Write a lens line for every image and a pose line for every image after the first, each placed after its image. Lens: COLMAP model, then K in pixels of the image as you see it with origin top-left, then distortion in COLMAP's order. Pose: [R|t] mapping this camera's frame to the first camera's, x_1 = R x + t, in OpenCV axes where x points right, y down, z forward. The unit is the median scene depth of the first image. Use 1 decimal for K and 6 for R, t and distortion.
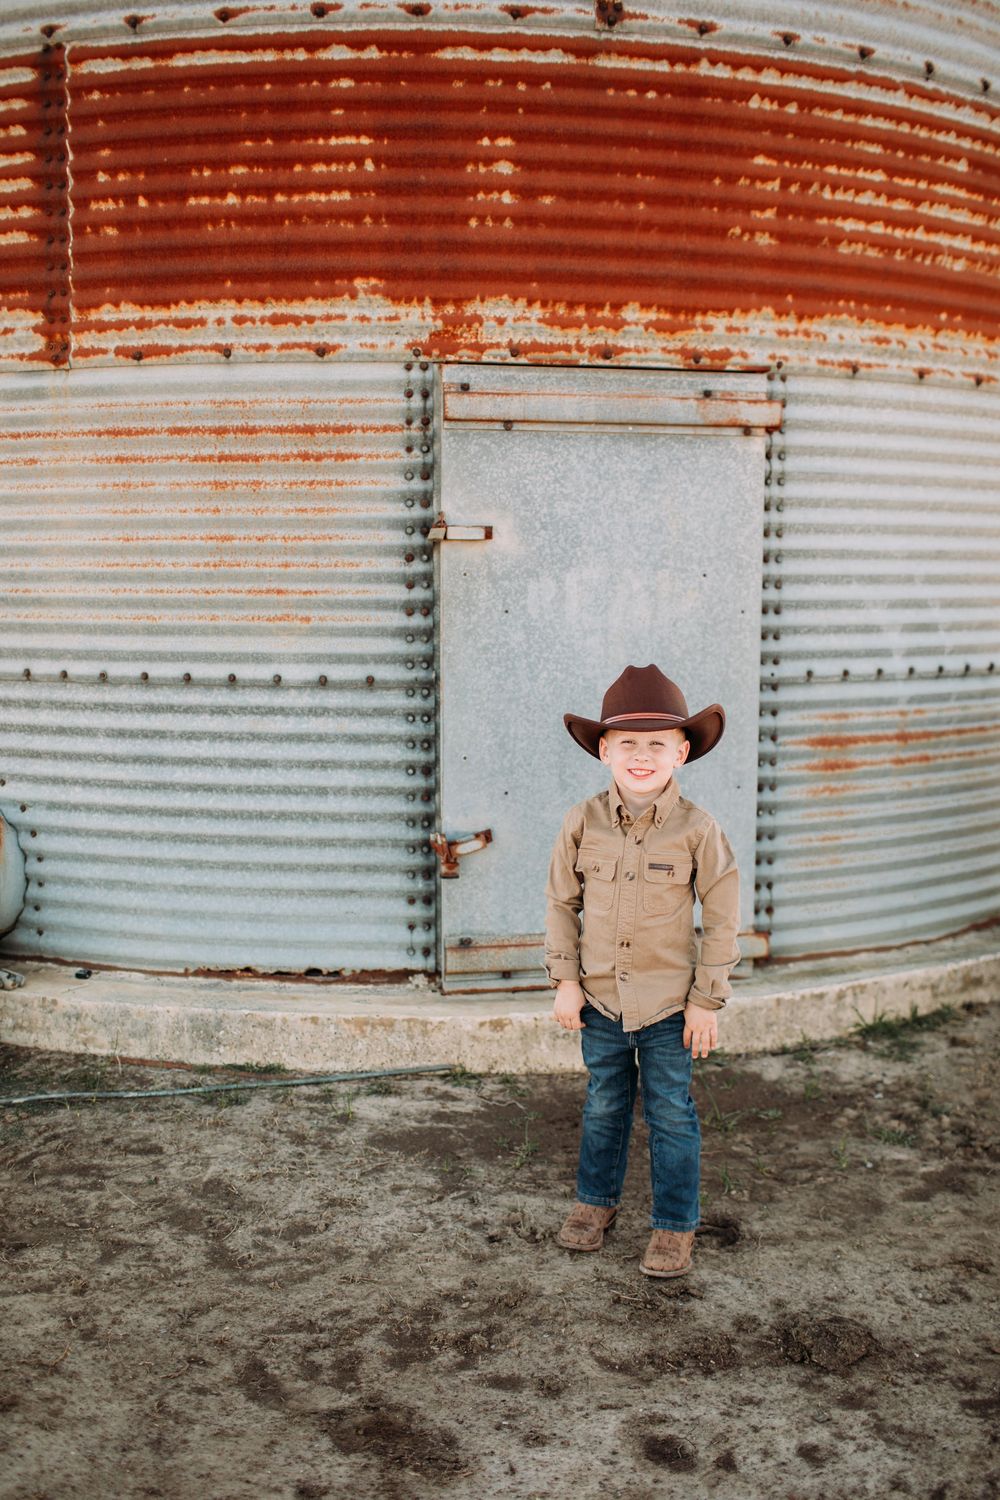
lens RADIAL K [[1484.5, 0, 496.2], [0, 1484.5, 758.5], [0, 0, 1]] dist [-0.094306, 0.116545]
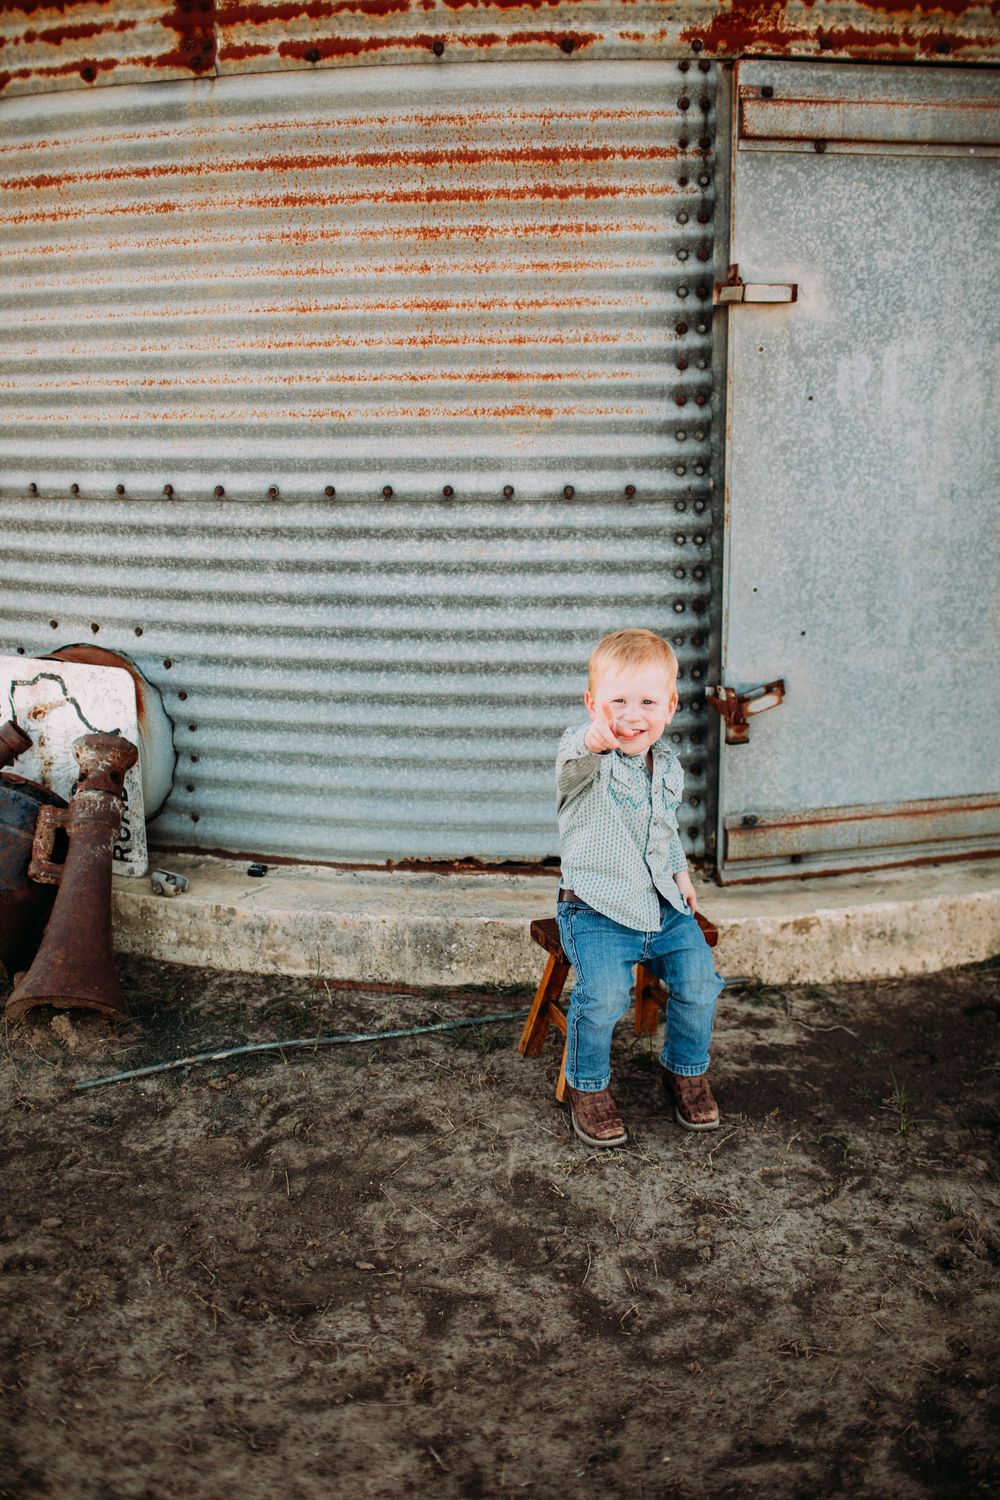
lens RADIAL K [[1428.1, 0, 505.6], [0, 1428.1, 735.2], [0, 0, 1]] dist [-0.096801, 0.124739]
pose [[0.999356, -0.024722, 0.025996, -0.173436], [0.021339, 0.992152, 0.123206, -0.019471], [-0.028838, -0.122571, 0.992041, 0.253320]]
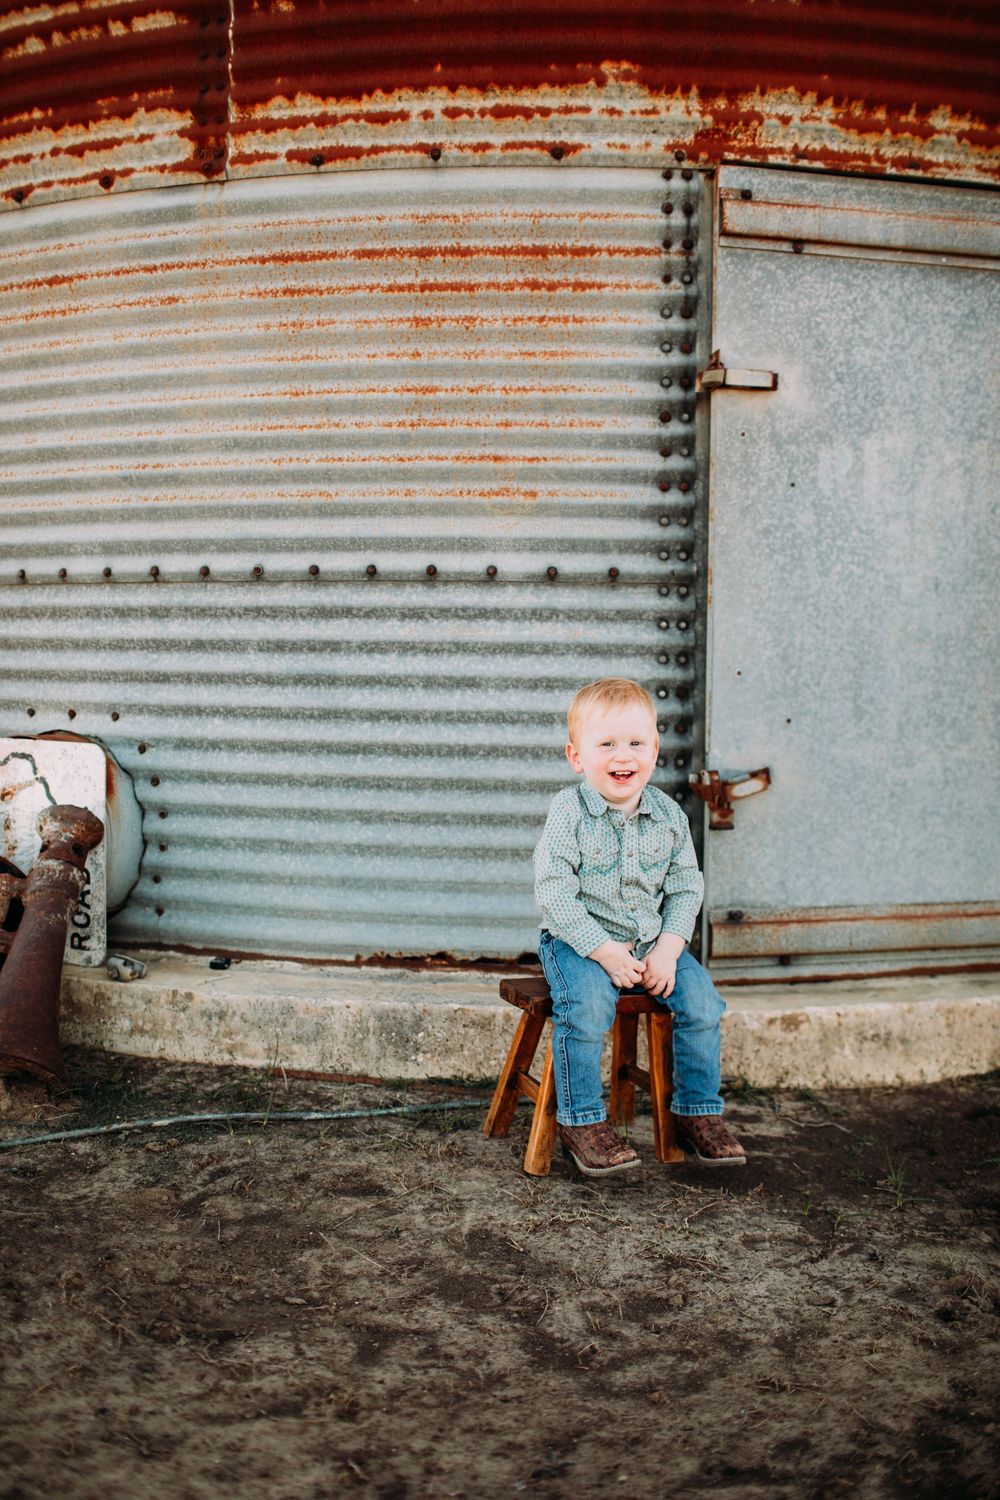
lens RADIAL K [[1428.1, 0, 505.6], [0, 1428.1, 735.2], [0, 0, 1]] dist [-0.096801, 0.124739]
pose [[0.999705, 0.005770, 0.023575, -0.159235], [-0.004074, 0.997442, -0.071368, 0.084957], [-0.023927, 0.071251, 0.997171, 0.269649]]
